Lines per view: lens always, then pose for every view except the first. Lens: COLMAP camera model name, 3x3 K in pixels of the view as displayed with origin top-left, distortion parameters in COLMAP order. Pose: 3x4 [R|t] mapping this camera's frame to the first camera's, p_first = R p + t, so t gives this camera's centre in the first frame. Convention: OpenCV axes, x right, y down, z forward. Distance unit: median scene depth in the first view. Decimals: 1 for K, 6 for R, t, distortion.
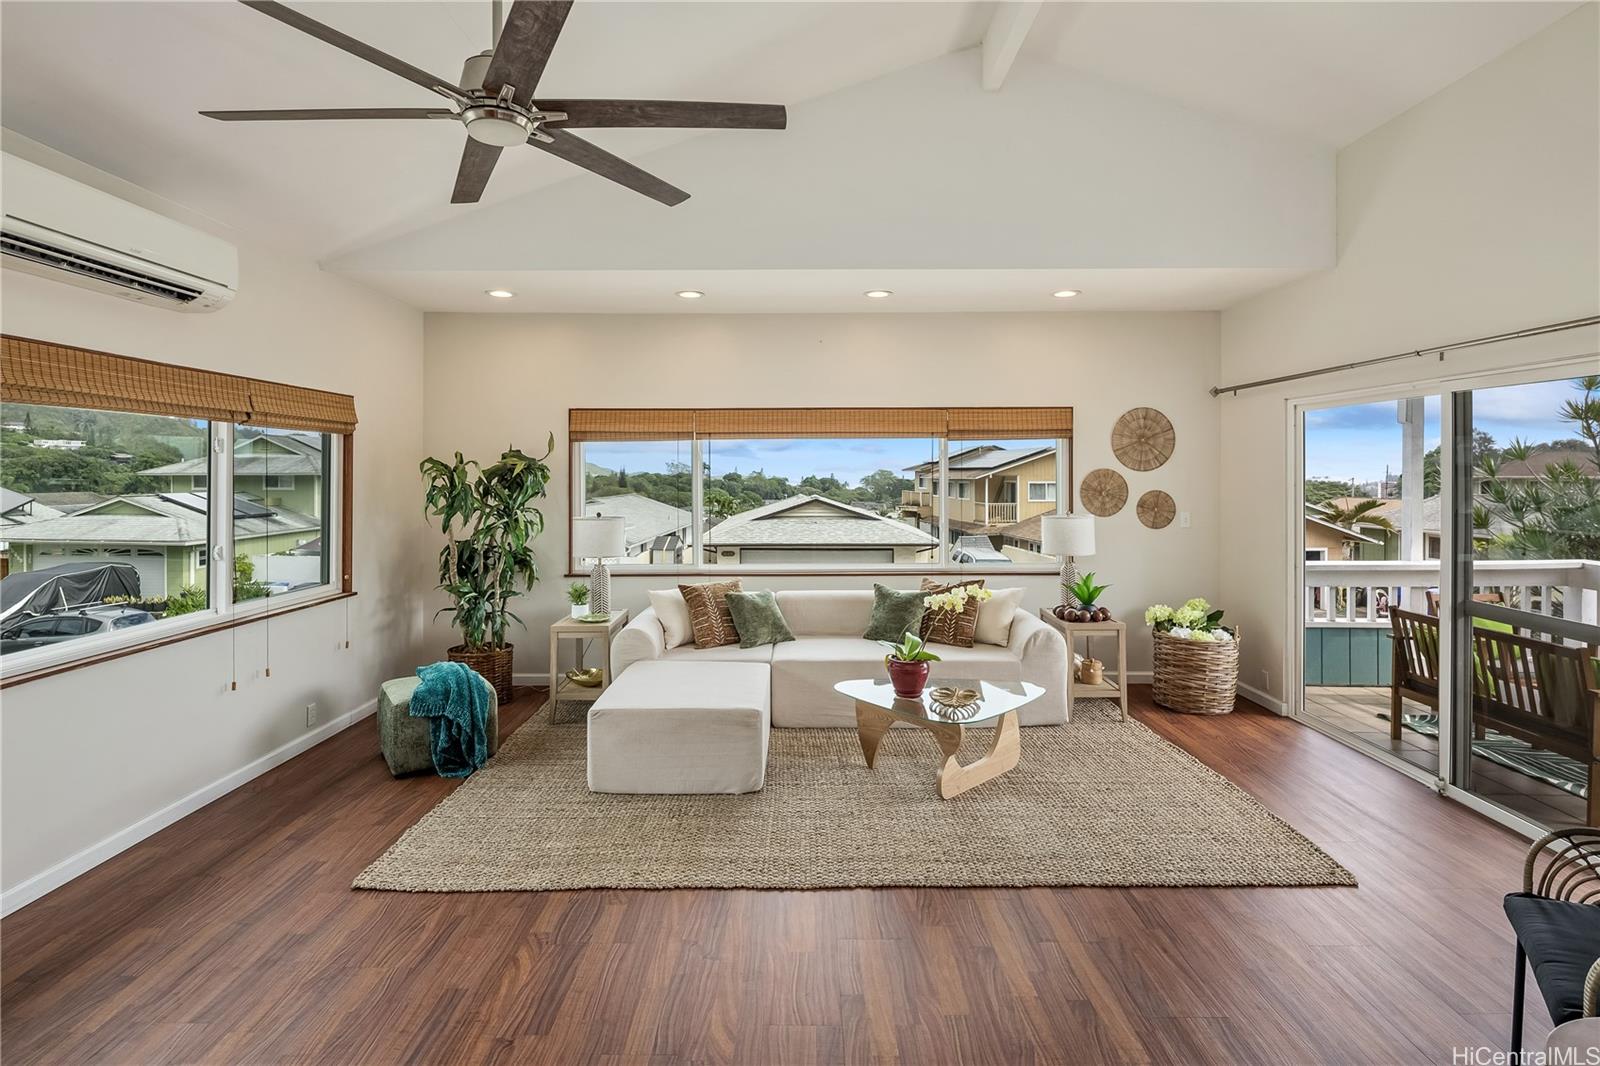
lens RADIAL K [[776.7, 0, 798.3], [0, 776.7, 472.5], [0, 0, 1]] dist [0.002968, -0.004552]
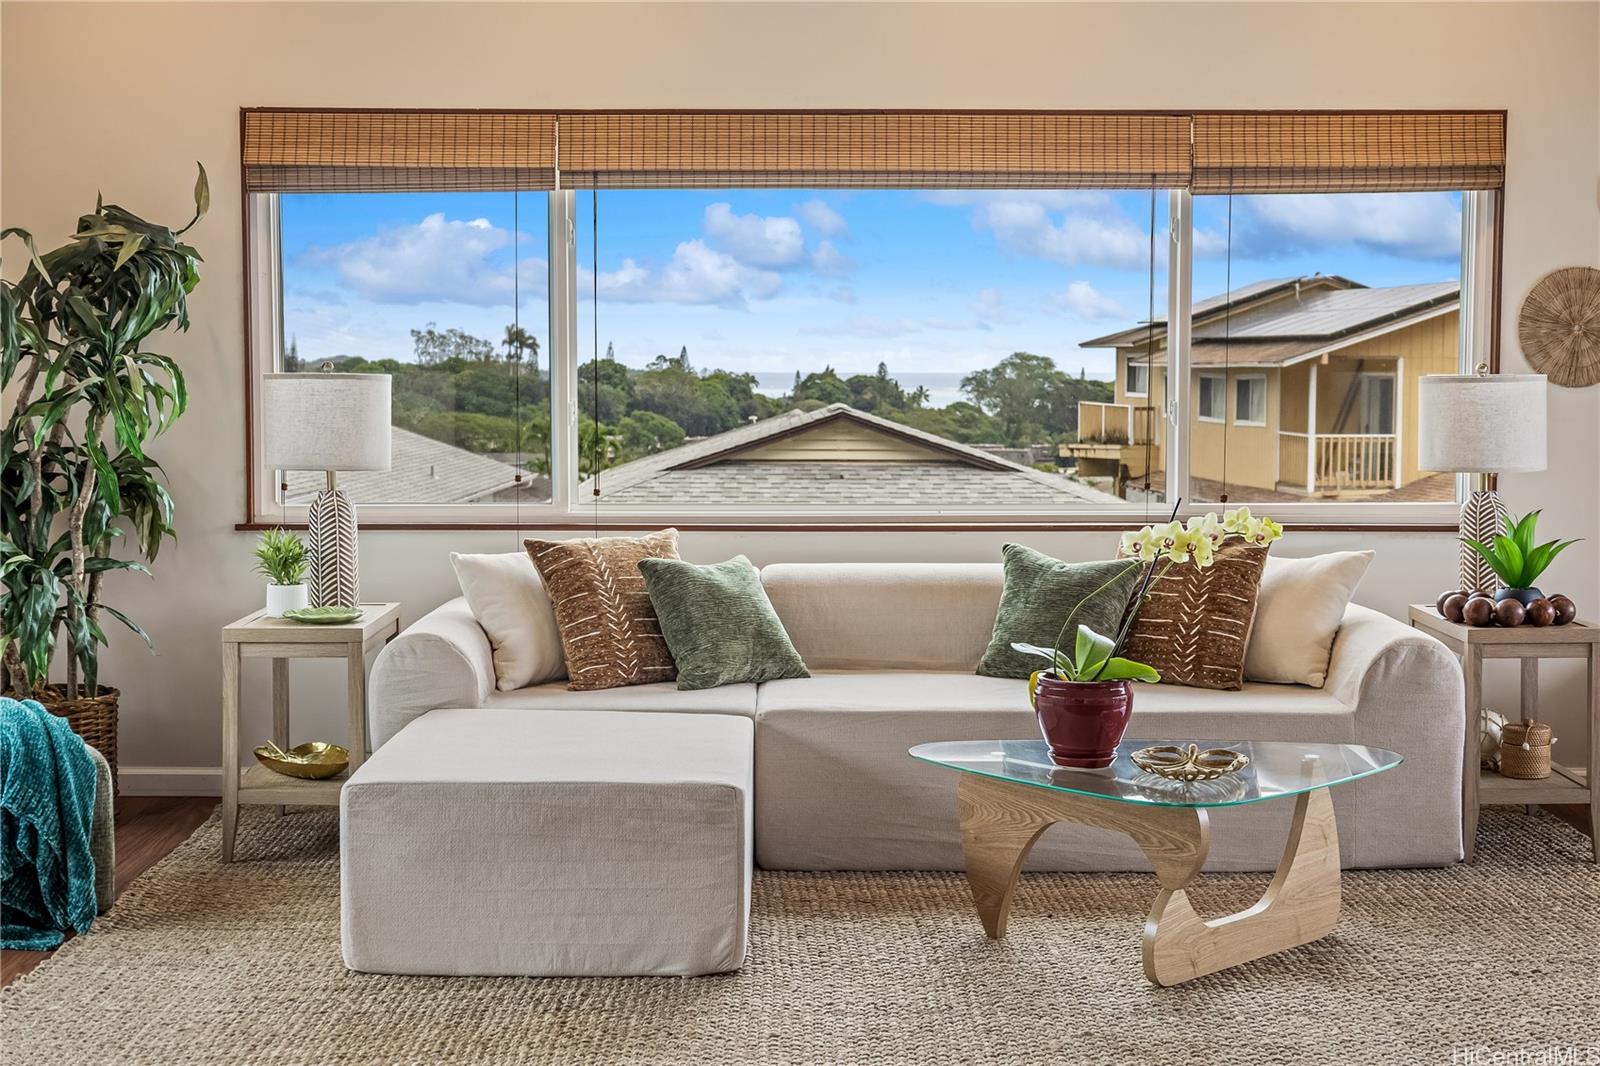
lens RADIAL K [[2183.8, 0, 797.2], [0, 2183.8, 528.4], [0, 0, 1]] dist [0.008575, 0.000000]
pose [[0.999976, 0.004643, 0.005072, -0.017157], [-0.005022, 0.996980, 0.077501, 0.049406], [-0.004697, -0.077524, 0.996979, -0.147393]]
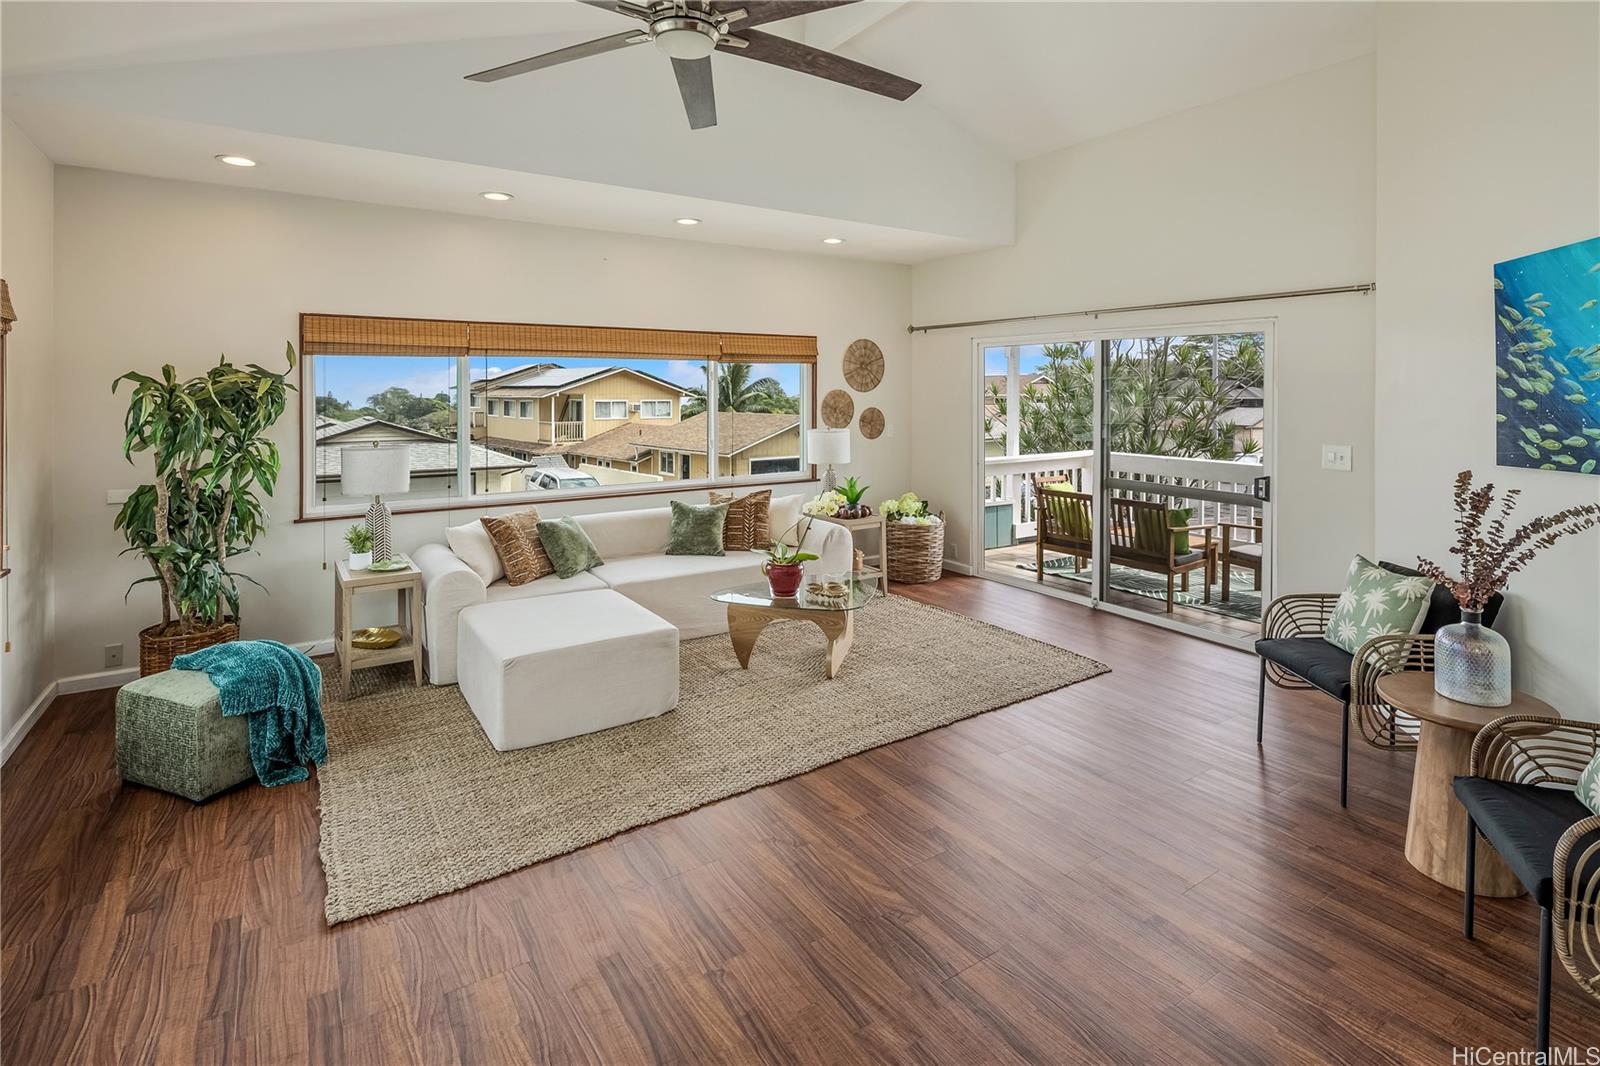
lens RADIAL K [[776.7, 0, 803.4], [0, 776.7, 394.5], [0, 0, 1]] dist [0.002968, -0.004552]
pose [[0.832572, -0.000867, 0.553917, -0.343718], [-0.001823, 0.999989, 0.004305, -0.002848], [-0.553915, -0.004594, 0.832561, 0.048644]]
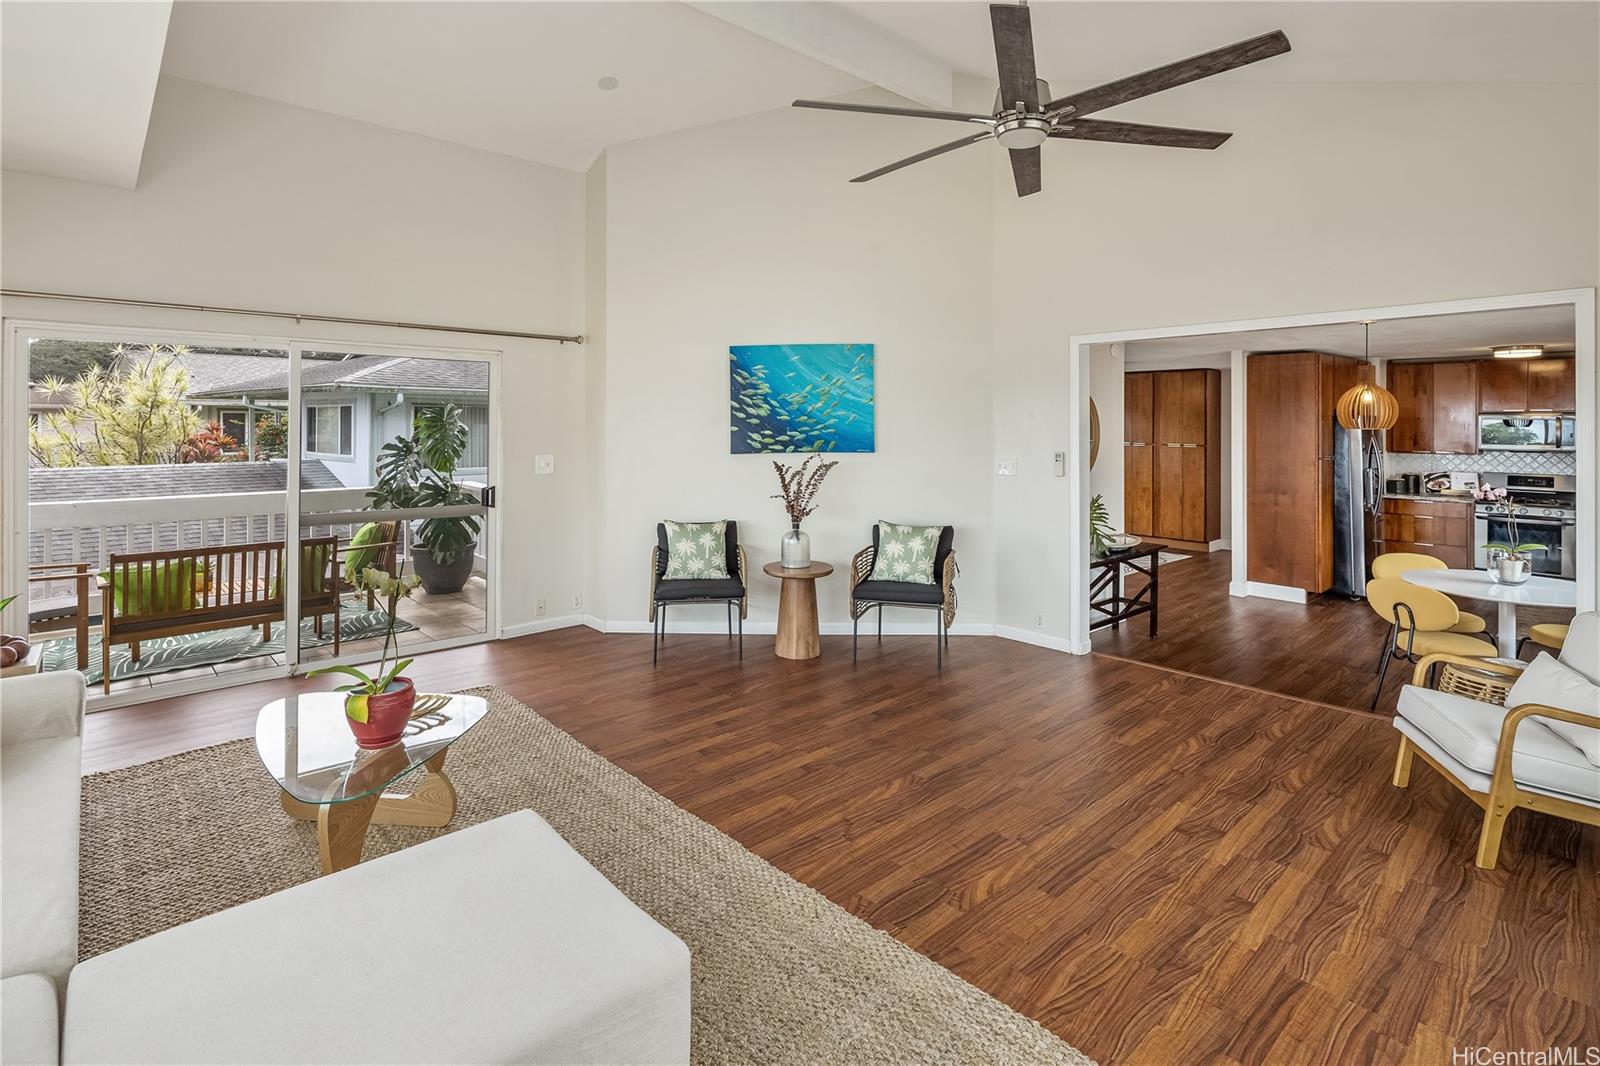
lens RADIAL K [[776.7, 0, 787.5], [0, 776.7, 422.9], [0, 0, 1]] dist [0.002968, -0.004552]
pose [[-0.655570, -0.005569, 0.755114, -0.575570], [-0.002731, 0.999984, 0.005004, 0.007827], [-0.755130, 0.001218, -0.655574, 1.721230]]
